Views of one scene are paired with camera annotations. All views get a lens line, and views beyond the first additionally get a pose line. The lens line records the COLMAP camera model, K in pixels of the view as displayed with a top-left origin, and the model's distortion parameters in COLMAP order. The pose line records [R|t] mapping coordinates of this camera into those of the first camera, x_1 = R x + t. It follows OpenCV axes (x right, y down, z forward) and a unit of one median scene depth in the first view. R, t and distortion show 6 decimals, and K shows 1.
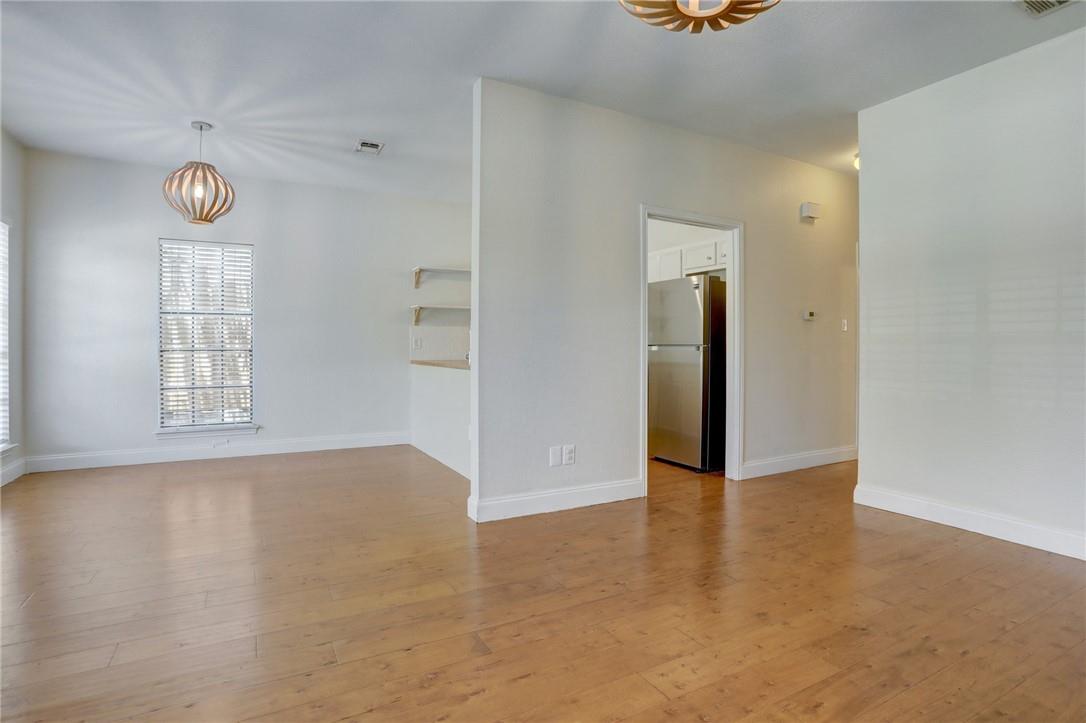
lens RADIAL K [[527.3, 0, 541.2], [0, 527.3, 352.2], [0, 0, 1]] dist [-0.075852, 0.031713]
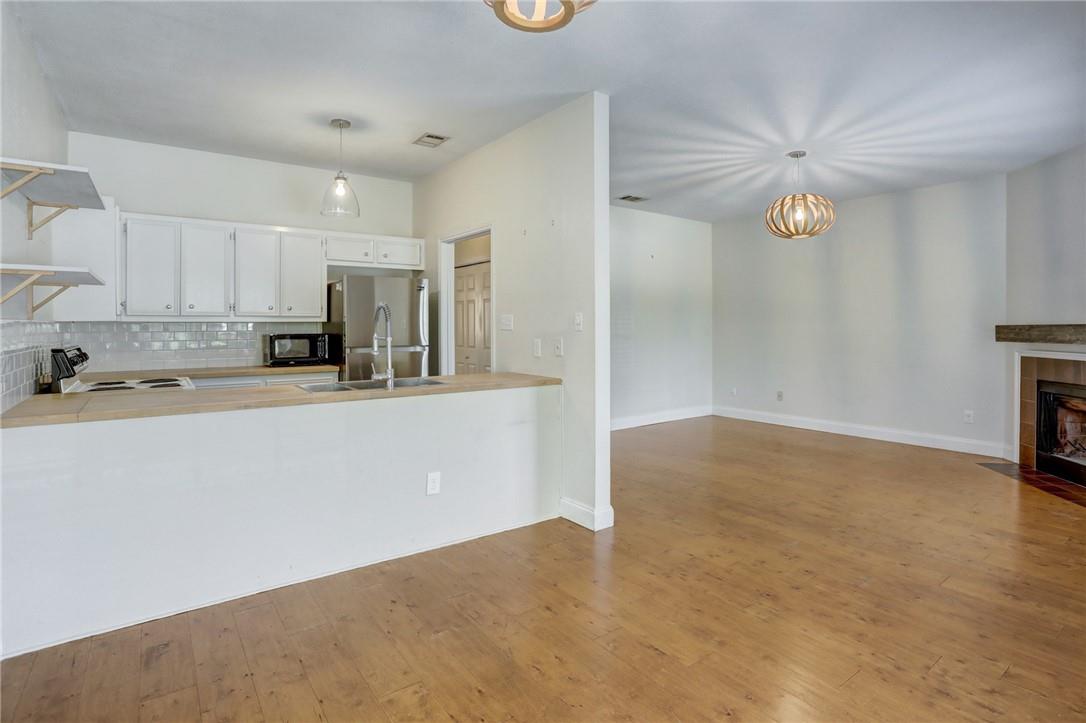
lens RADIAL K [[572.4, 0, 555.8], [0, 572.4, 328.4], [0, 0, 1]] dist [-0.077081, 0.031409]
pose [[-0.146465, -0.014275, 0.989113, -1.159522], [0.010530, 0.999817, 0.015989, -0.082871], [-0.989160, 0.012757, -0.146288, 1.210780]]
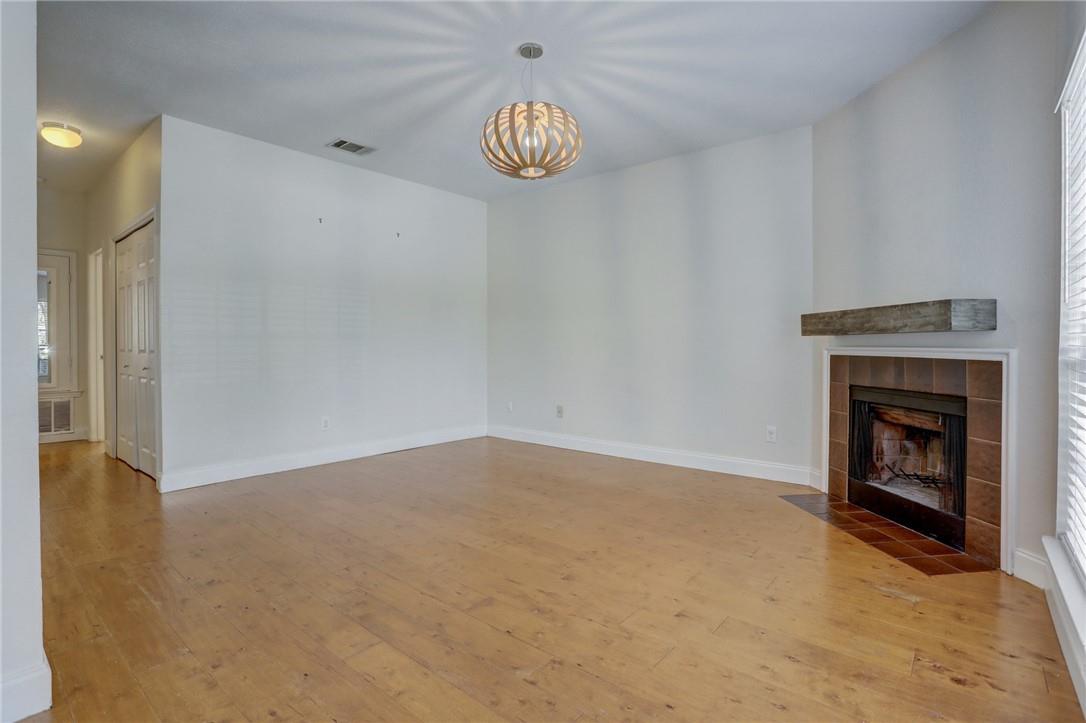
lens RADIAL K [[527.3, 0, 541.2], [0, 527.3, 352.2], [0, 0, 1]] dist [-0.075852, 0.031713]
pose [[-0.350054, -0.020674, 0.936502, -0.676286], [0.009140, 0.999633, 0.025484, -0.009822], [-0.936685, 0.017481, -0.349736, 0.697609]]
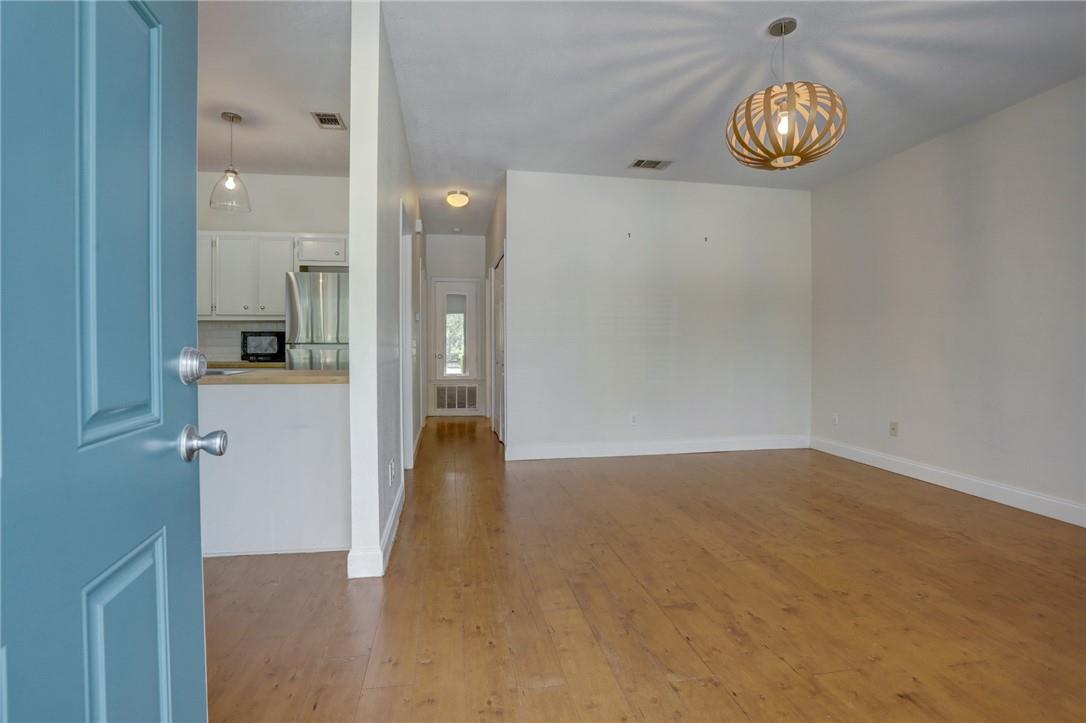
lens RADIAL K [[527.3, 0, 541.2], [0, 527.3, 352.2], [0, 0, 1]] dist [-0.075852, 0.031713]
pose [[0.339487, -0.019671, 0.940405, -0.717324], [0.010590, 0.999798, 0.017091, -0.013754], [-0.940551, 0.004156, 0.339626, 0.496238]]
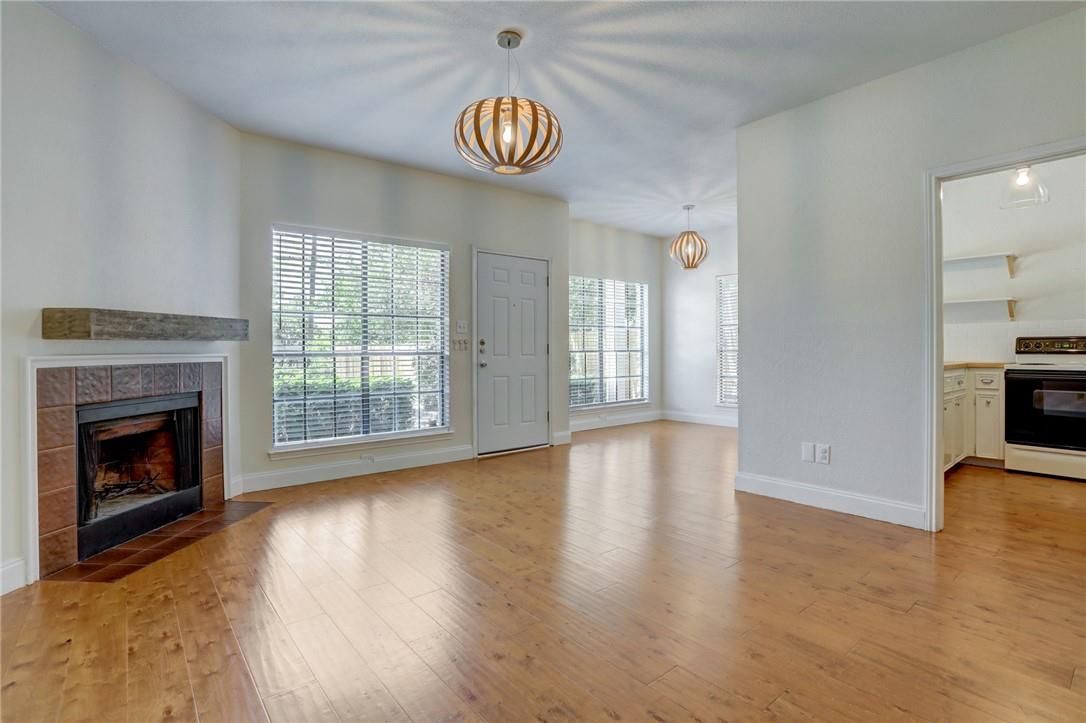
lens RADIAL K [[527.3, 0, 541.2], [0, 527.3, 352.2], [0, 0, 1]] dist [-0.075852, 0.031713]
pose [[0.173263, -0.001681, -0.984874, 0.952740], [-0.002262, 0.999995, -0.002105, 0.006742], [0.984873, 0.002592, 0.173258, 0.316842]]
